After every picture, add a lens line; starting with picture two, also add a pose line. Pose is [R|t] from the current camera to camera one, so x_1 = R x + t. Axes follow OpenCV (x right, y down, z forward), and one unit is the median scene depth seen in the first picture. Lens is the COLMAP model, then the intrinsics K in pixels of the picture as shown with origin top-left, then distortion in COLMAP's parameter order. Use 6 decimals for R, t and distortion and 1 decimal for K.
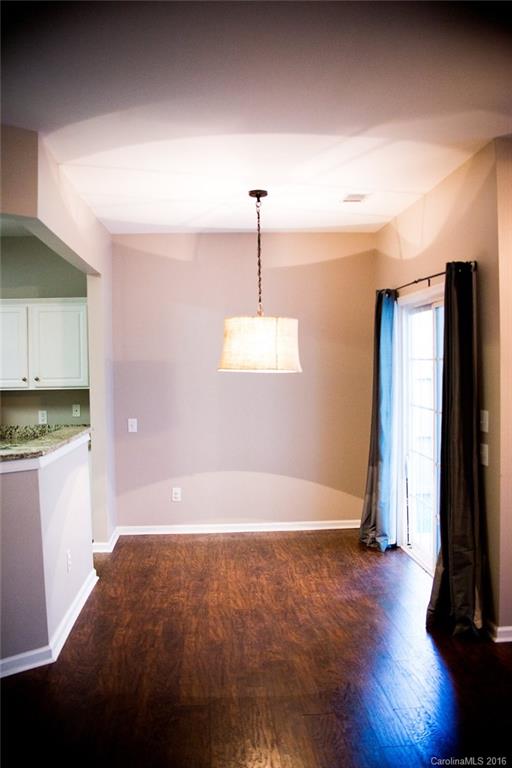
lens RADIAL K [[777.1, 0, 254.2], [0, 777.1, 381.1], [0, 0, 1]] dist [-0.124806, 0.000000]
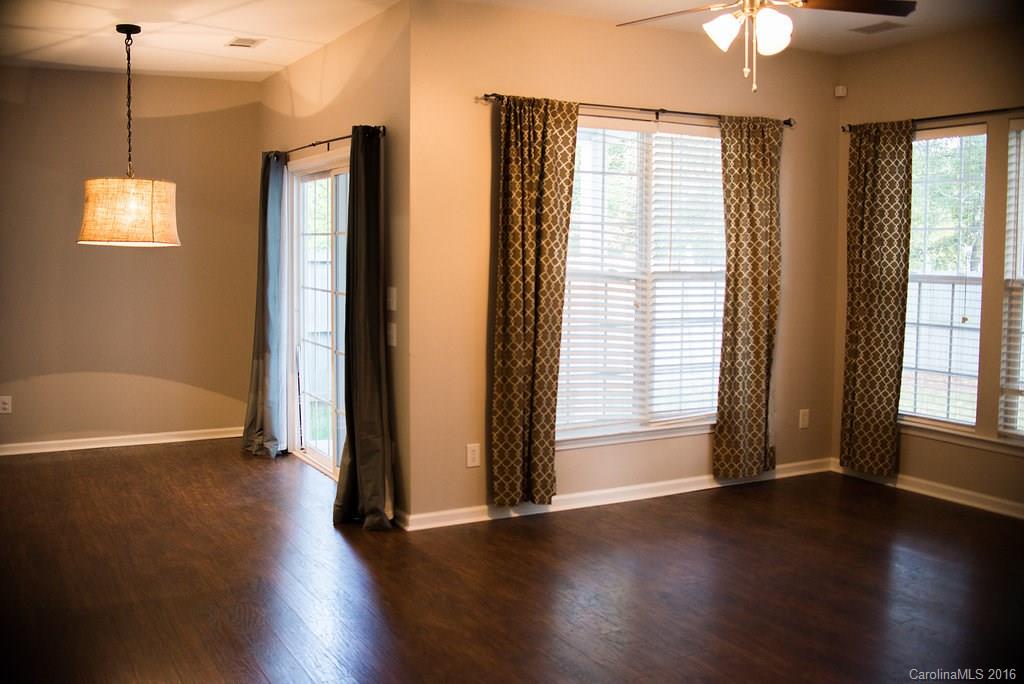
lens RADIAL K [[1036.1, 0, 506.5], [0, 1036.1, 346.4], [0, 0, 1]] dist [-0.124806, 0.000000]
pose [[0.911364, -0.020390, 0.411097, -0.076726], [-0.008511, 0.997625, 0.068350, 0.019053], [-0.411514, -0.065790, 0.909026, -0.171458]]
